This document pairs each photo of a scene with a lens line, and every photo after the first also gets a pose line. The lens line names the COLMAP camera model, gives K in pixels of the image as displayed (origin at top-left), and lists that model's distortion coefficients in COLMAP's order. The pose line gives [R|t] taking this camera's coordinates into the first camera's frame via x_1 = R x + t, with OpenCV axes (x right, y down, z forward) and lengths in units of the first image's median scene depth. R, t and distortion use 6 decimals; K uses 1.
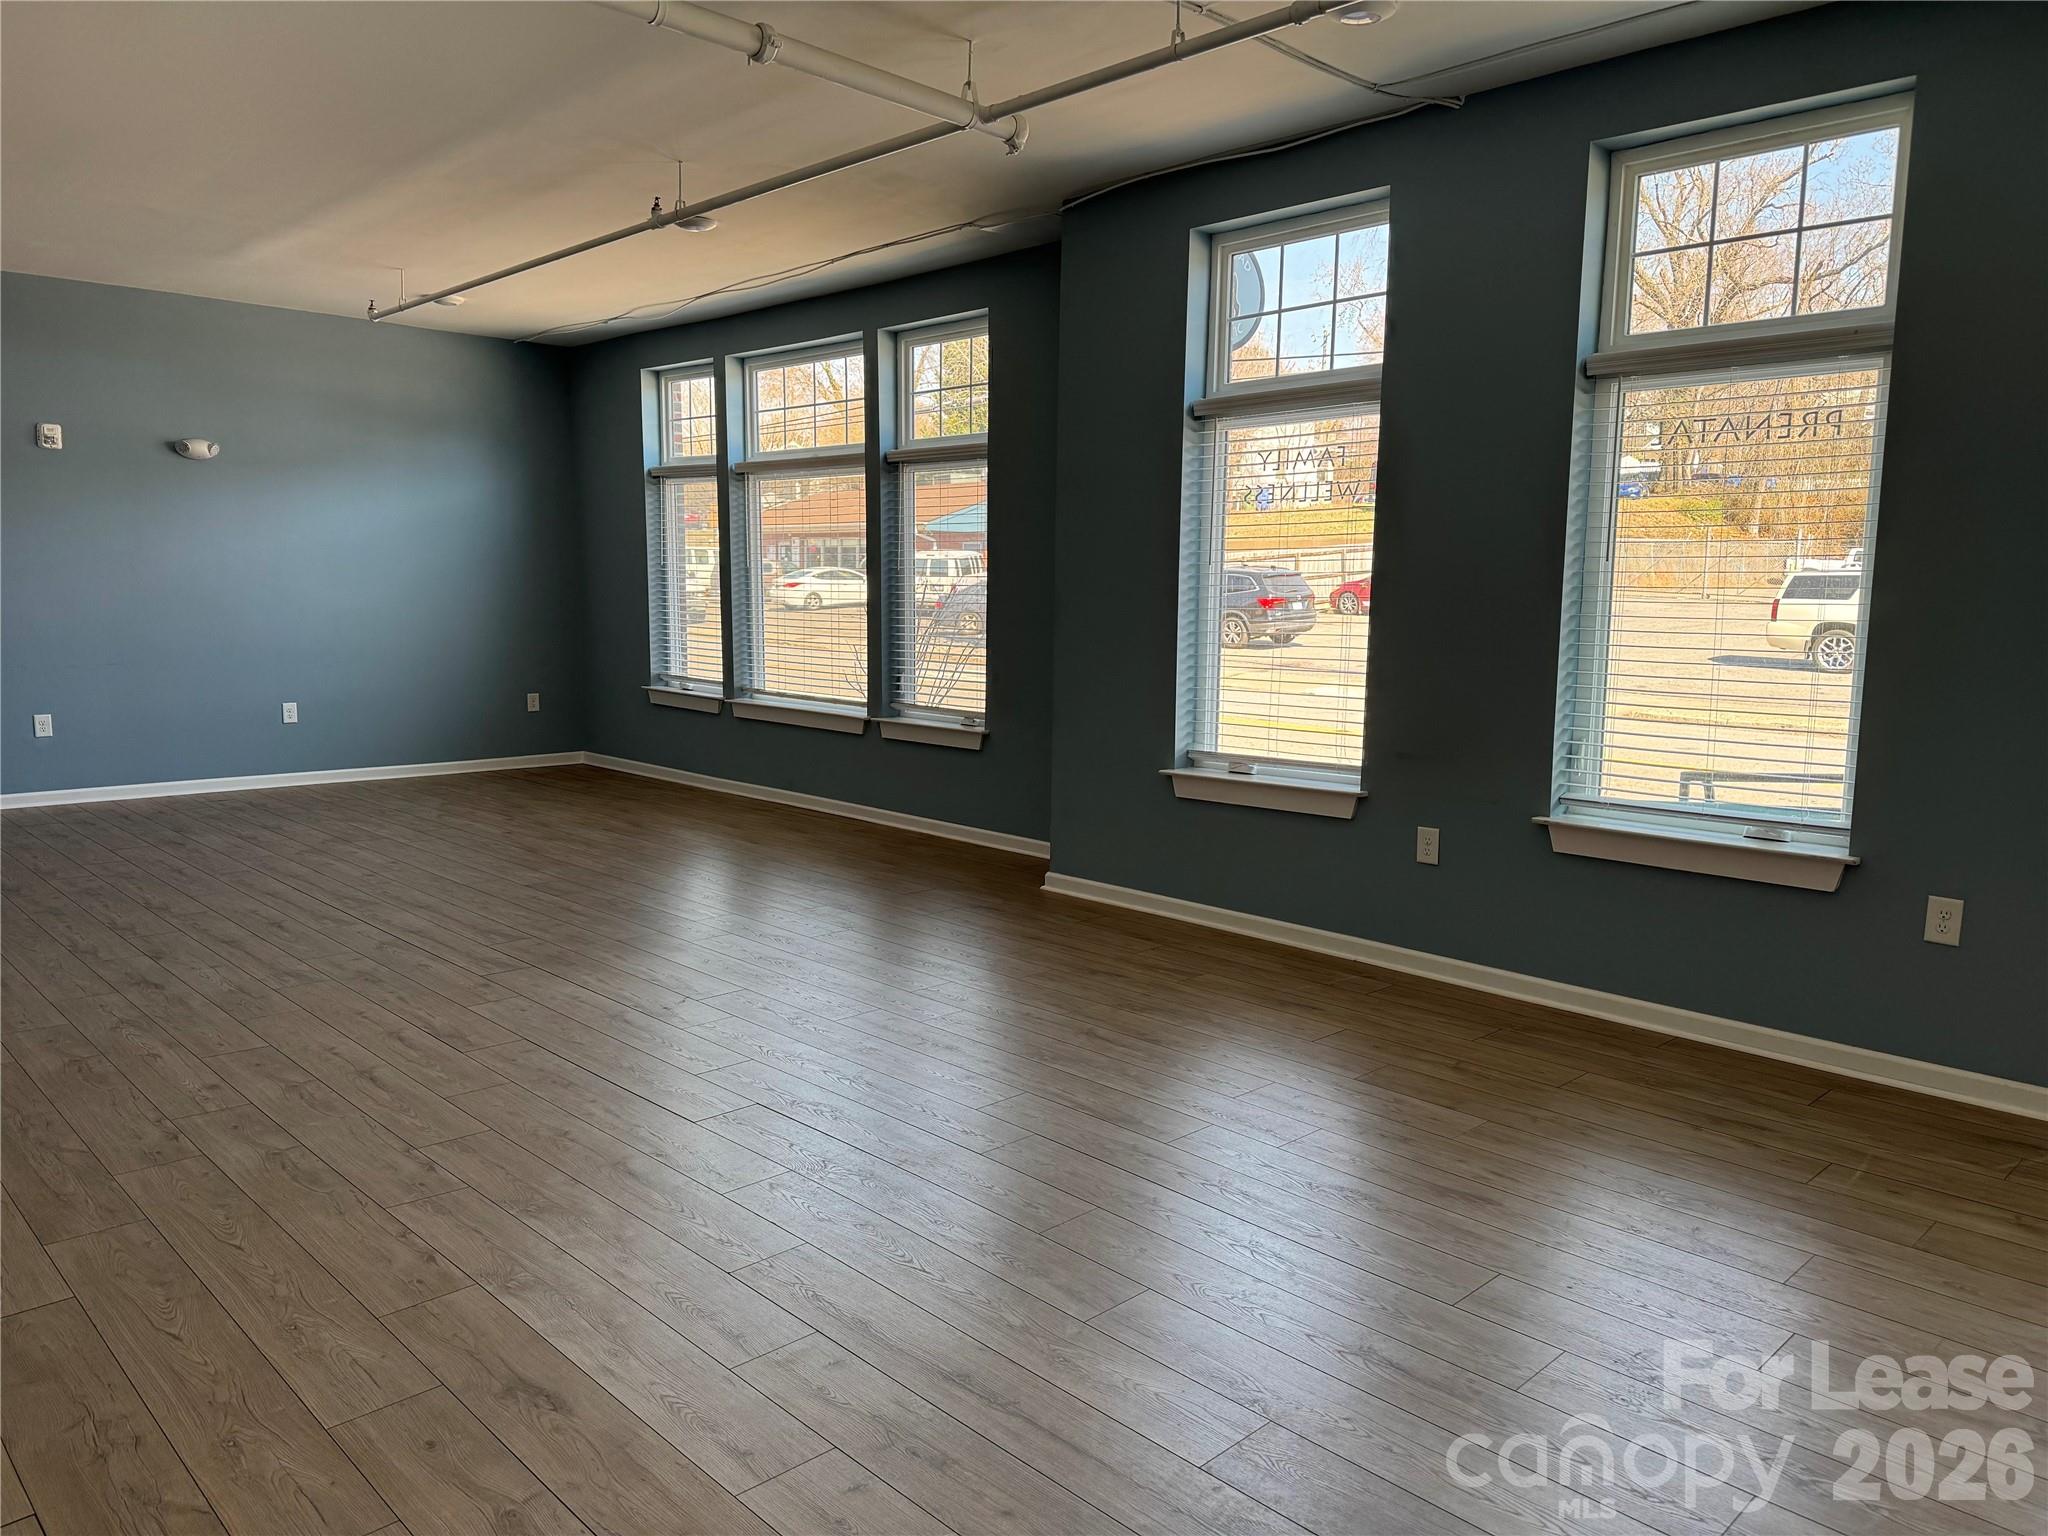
lens RADIAL K [[1423.7, 0, 1032.4], [0, 1423.7, 775.6], [0, 0, 1]] dist [0.097921, -0.116223]
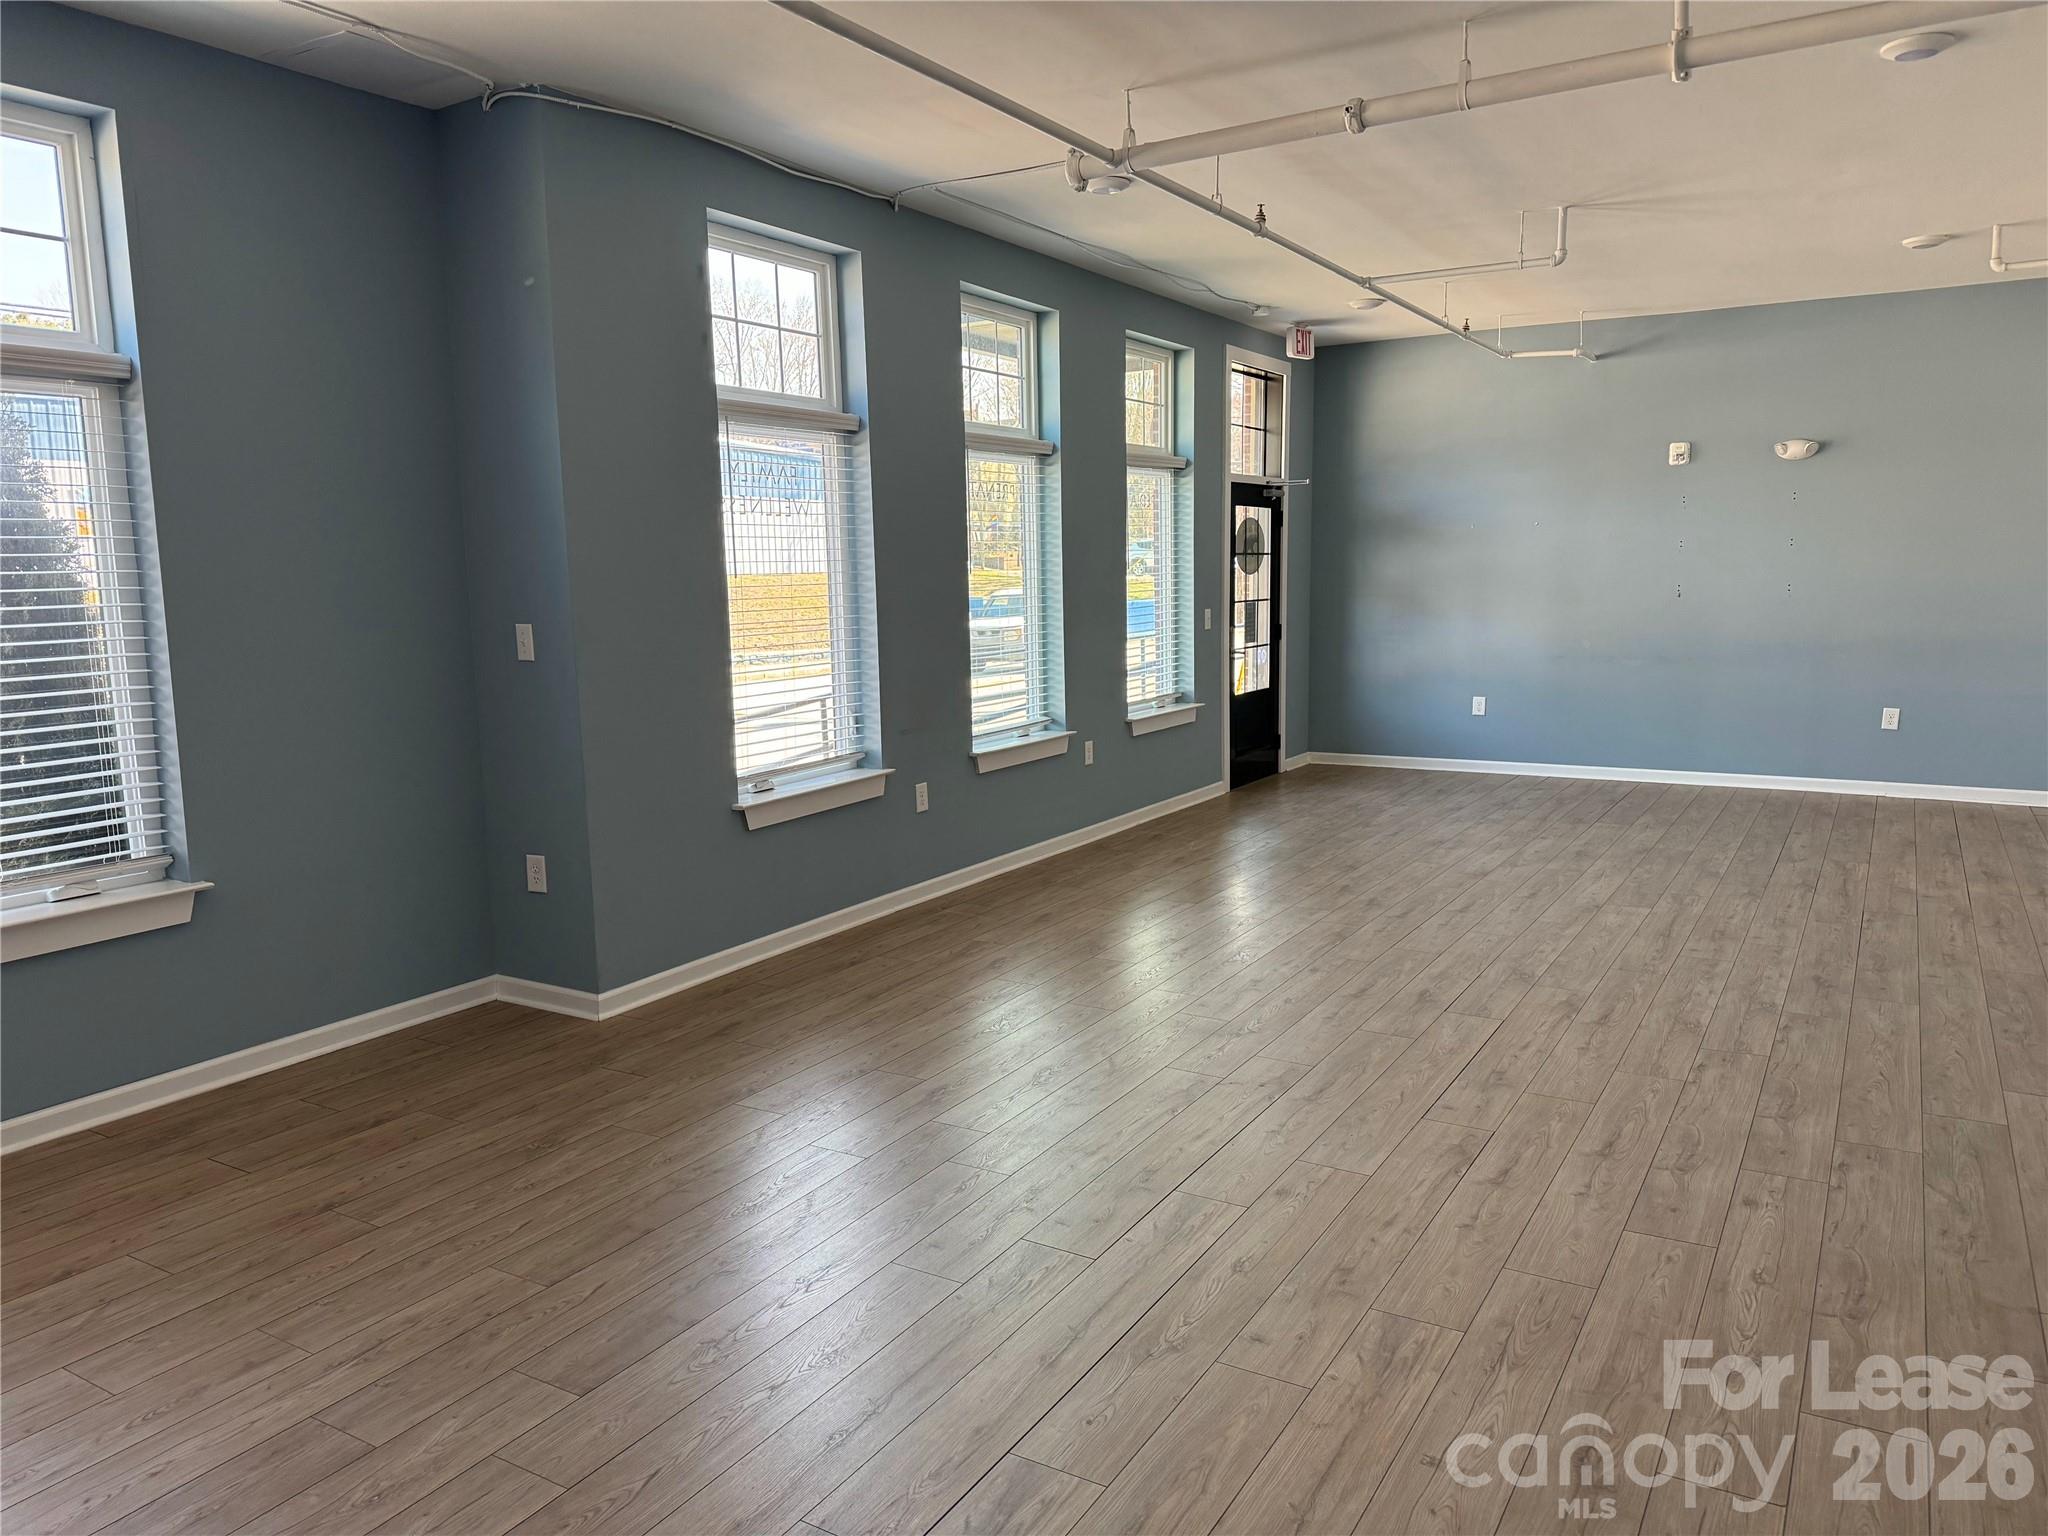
lens RADIAL K [[1423.7, 0, 1032.4], [0, 1423.7, 775.6], [0, 0, 1]] dist [0.097921, -0.116223]
pose [[-0.256637, -0.147505, 0.955186, -1.064928], [0.141028, 0.971993, 0.187992, -0.216746], [-0.956163, 0.182954, -0.228647, 1.338836]]
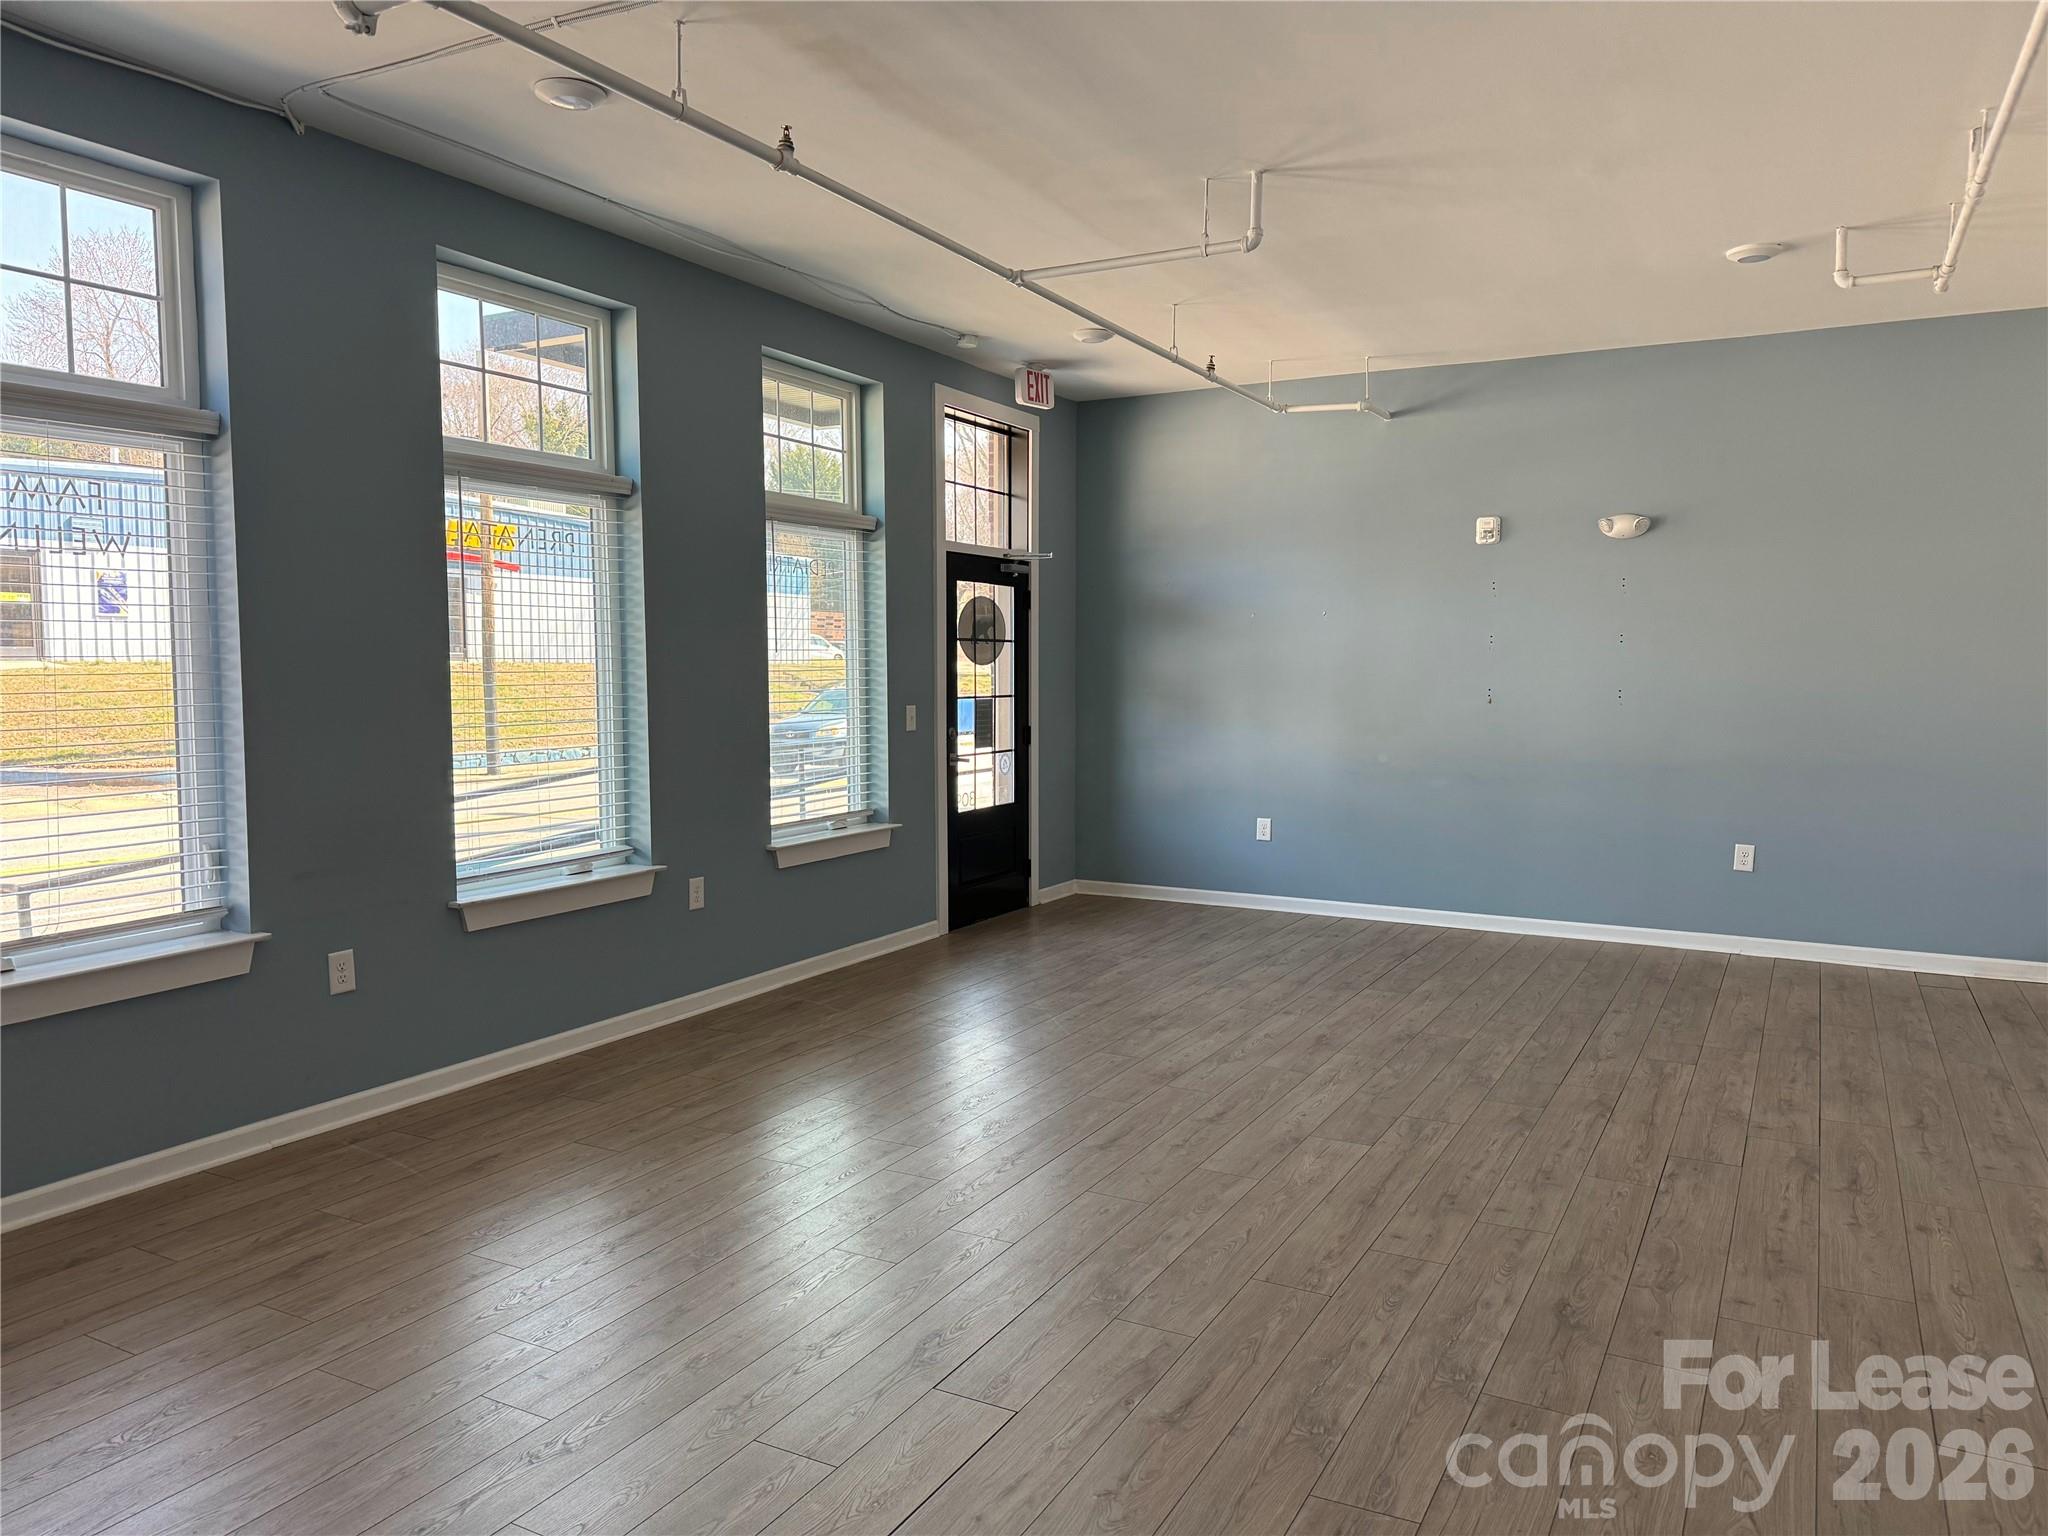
lens RADIAL K [[1418.8, 0, 1033.5], [0, 1418.8, 763.0], [0, 0, 1]] dist [0.152434, -0.219617]
pose [[-0.295036, -0.079310, 0.952189, -0.749752], [0.121974, 0.985270, 0.119859, -0.144514], [-0.947669, 0.151505, -0.281016, 0.934094]]
